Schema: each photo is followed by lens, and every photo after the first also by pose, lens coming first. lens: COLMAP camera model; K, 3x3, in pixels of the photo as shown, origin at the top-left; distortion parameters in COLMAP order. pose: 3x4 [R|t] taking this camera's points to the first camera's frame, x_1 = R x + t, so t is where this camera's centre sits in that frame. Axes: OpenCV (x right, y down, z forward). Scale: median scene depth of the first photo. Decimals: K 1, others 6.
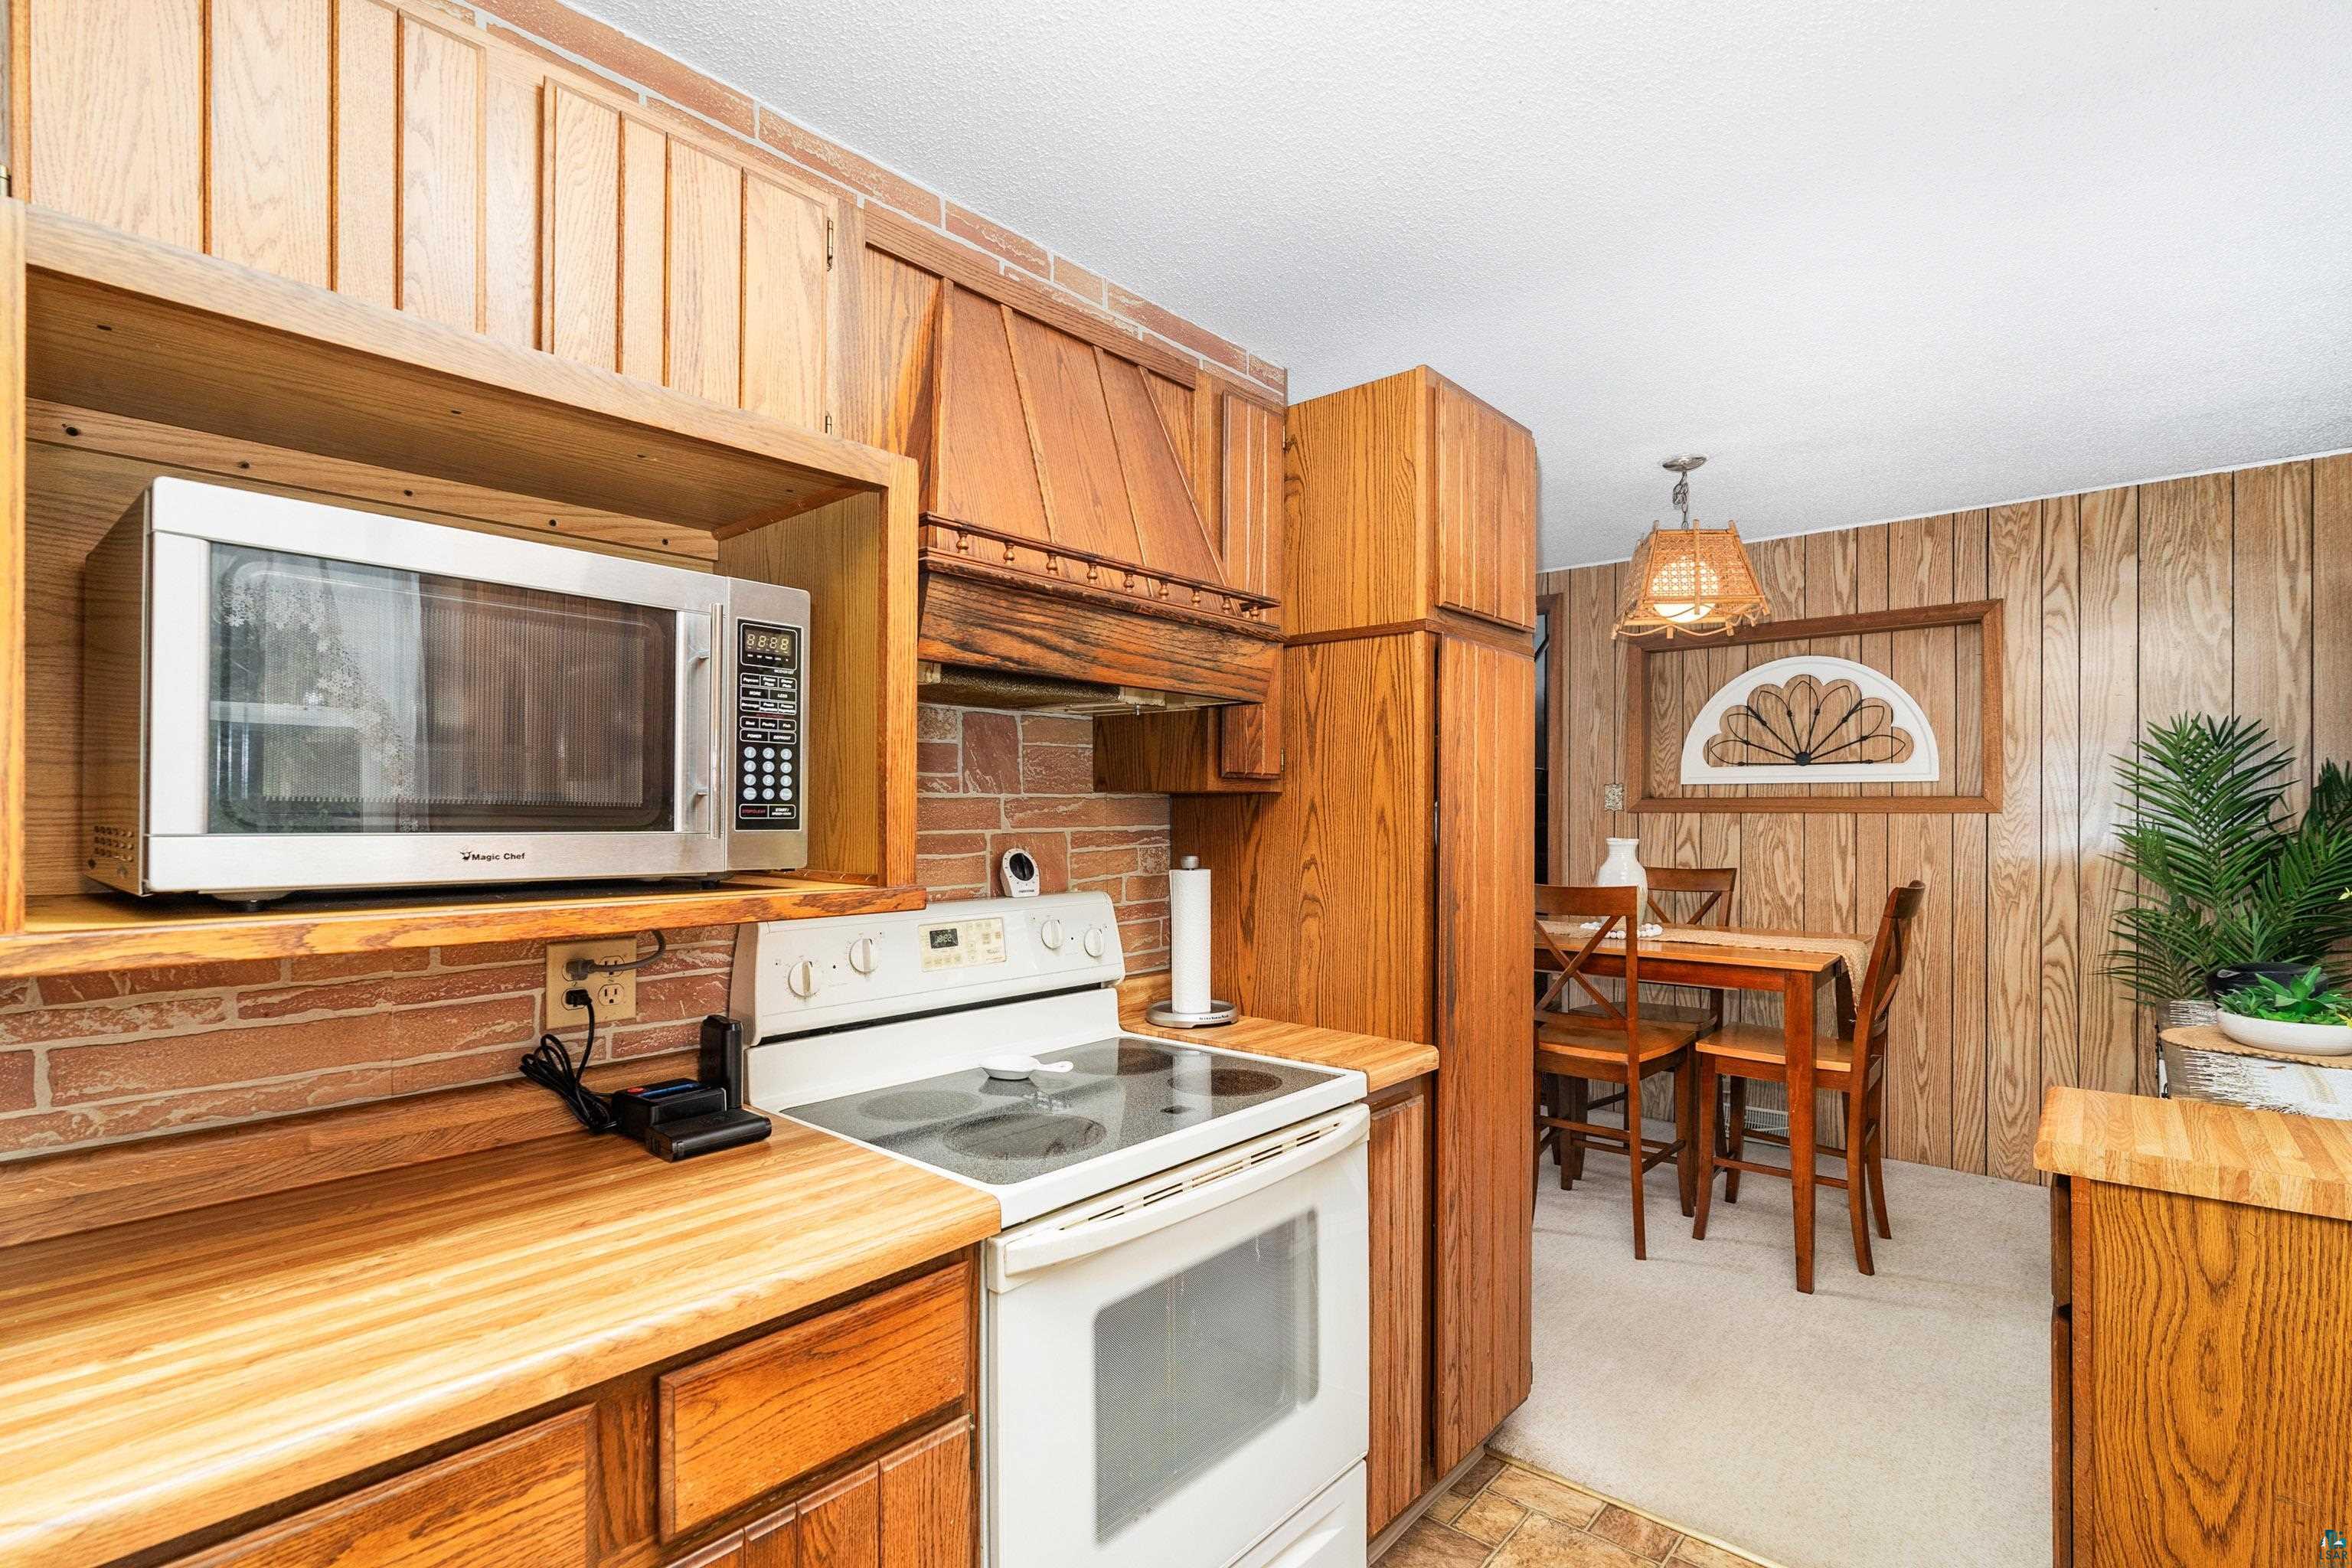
lens RADIAL K [[1096.0, 0, 1176.4], [0, 1096.0, 811.8], [0, 0, 1]] dist [-0.008267, 0.001676]
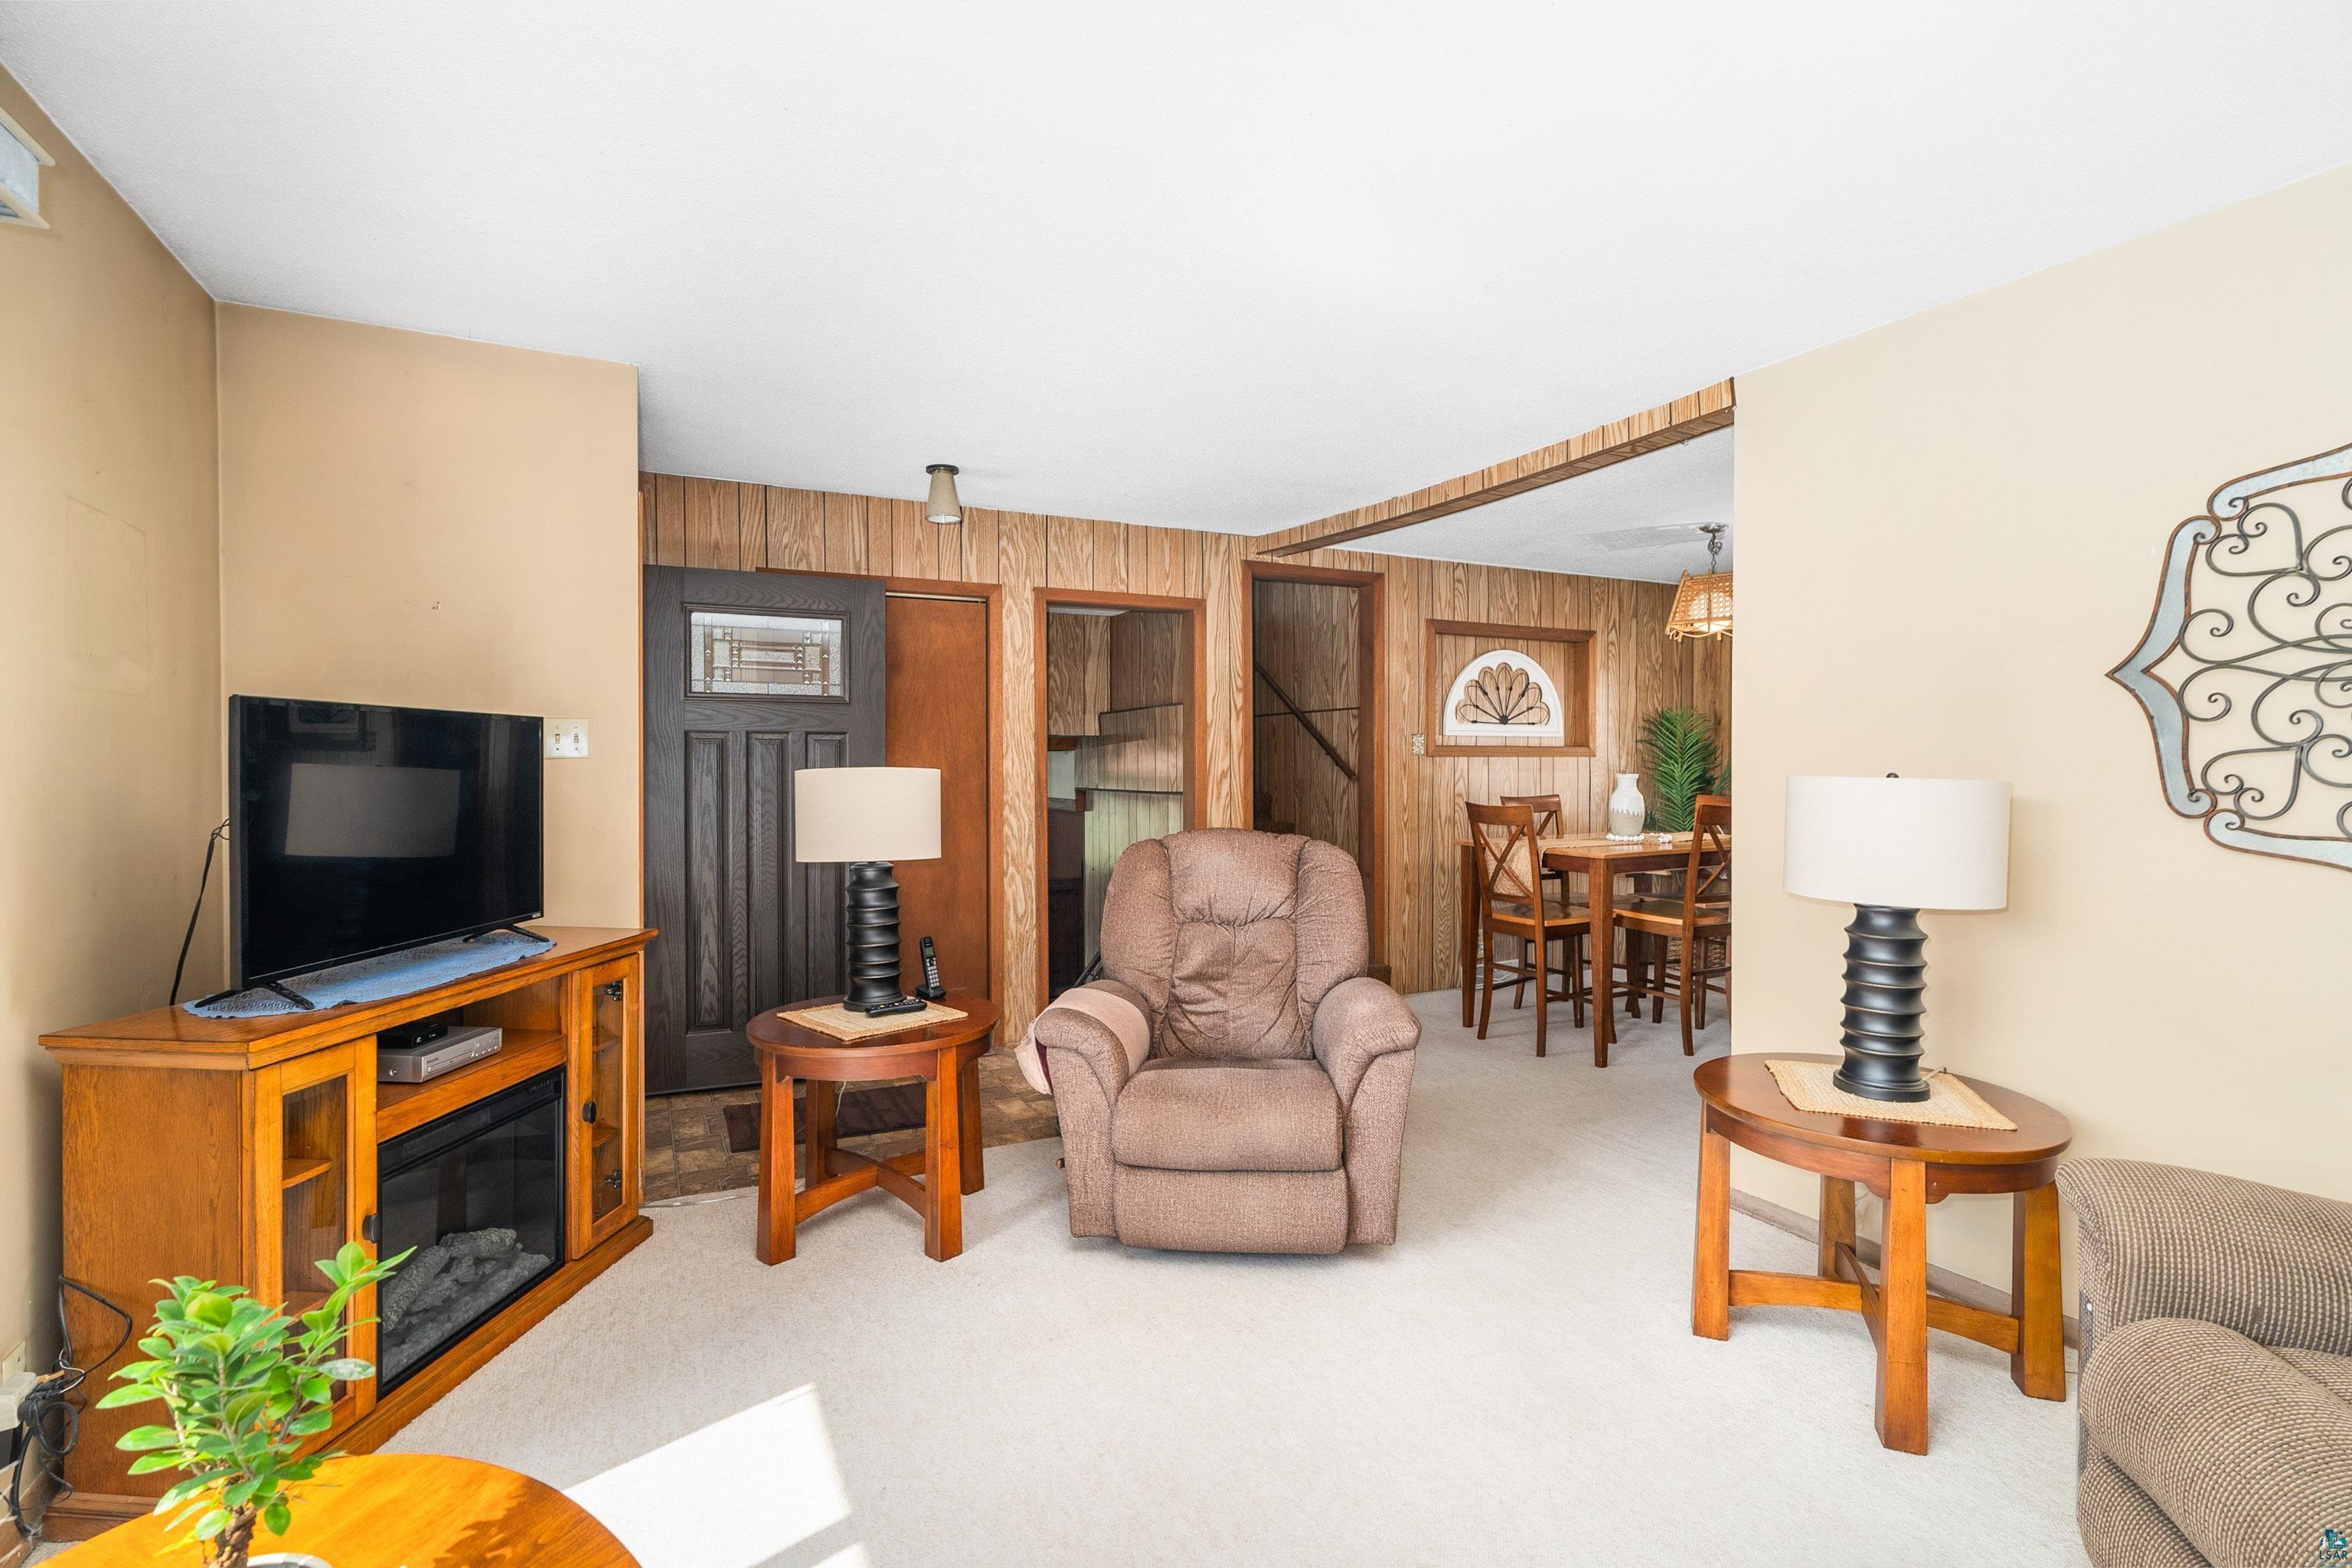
lens RADIAL K [[1089.9, 0, 1171.1], [0, 1089.9, 773.1], [0, 0, 1]] dist [-0.000965, 0.000527]
pose [[0.373294, -0.009961, 0.927660, -1.922934], [0.001906, 0.999948, 0.009970, 0.014697], [-0.927711, -0.001954, 0.373294, 1.756616]]
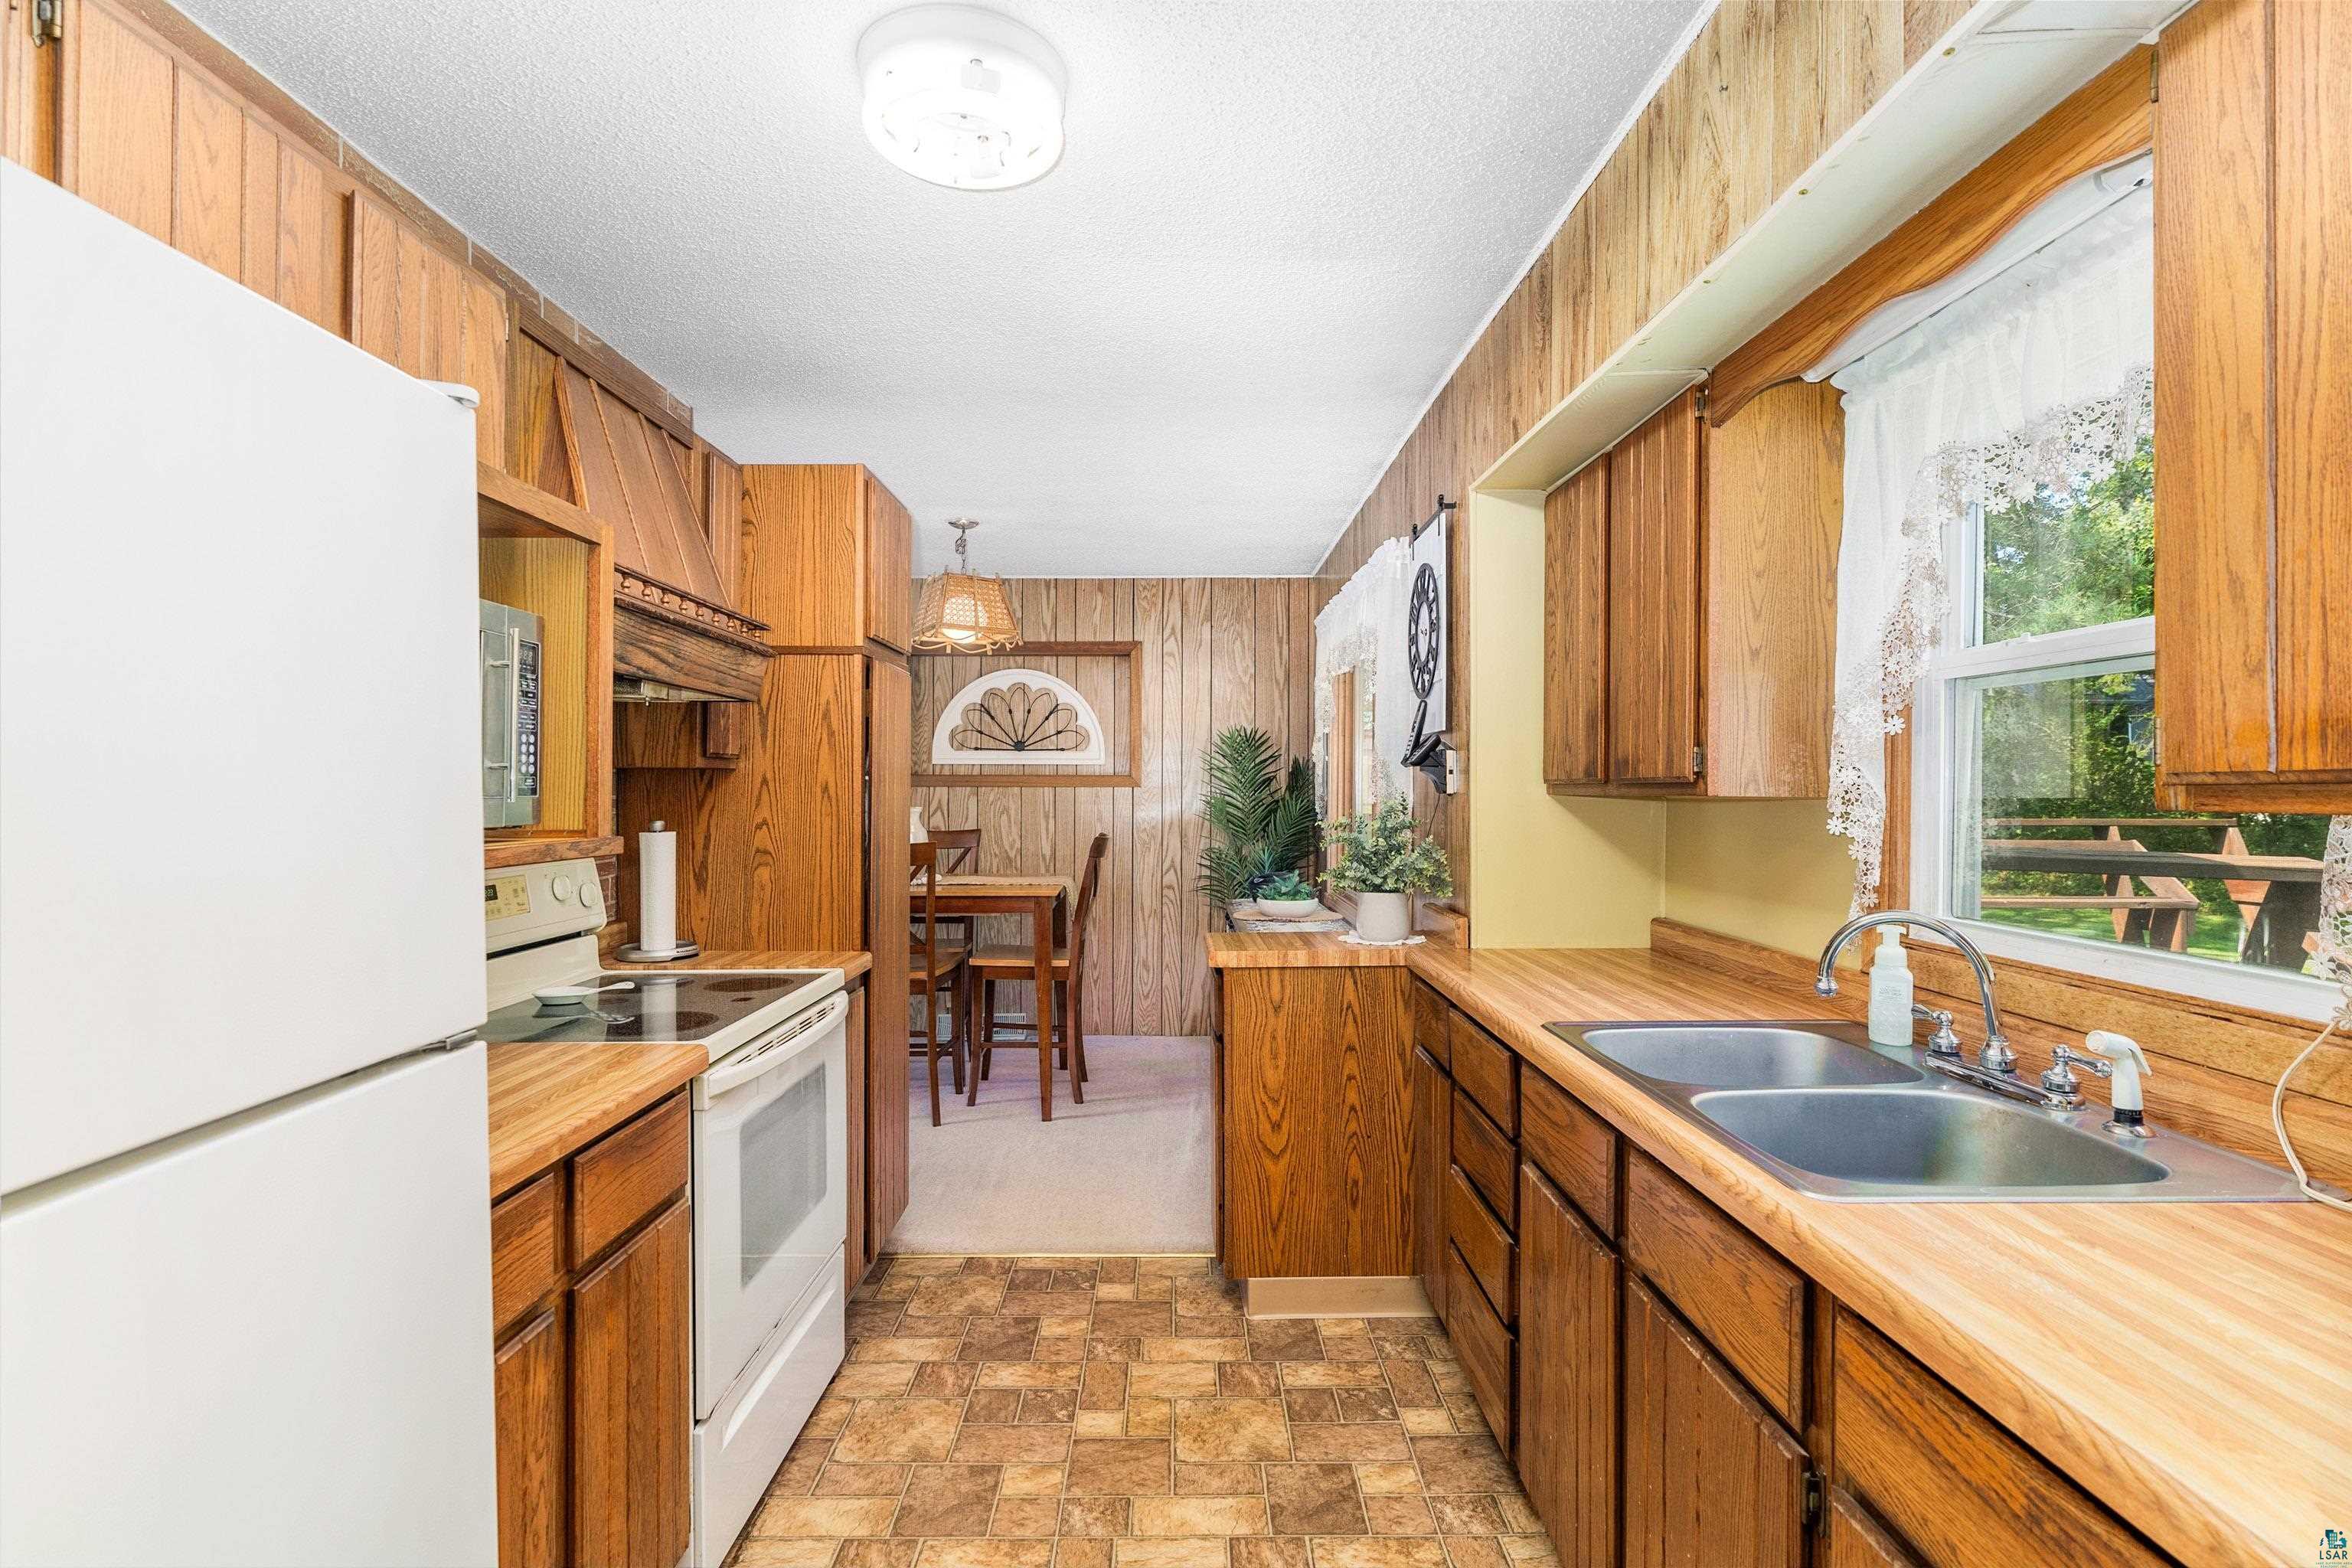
lens RADIAL K [[1131.4, 0, 1176.0], [0, 1131.4, 784.0], [0, 0, 1]] dist [-0.000798, 0.000111]
pose [[0.750166, 0.002887, 0.661243, -0.387193], [-0.001163, 0.999995, -0.003047, 0.002964], [-0.661248, 0.001516, 0.750166, -0.313004]]
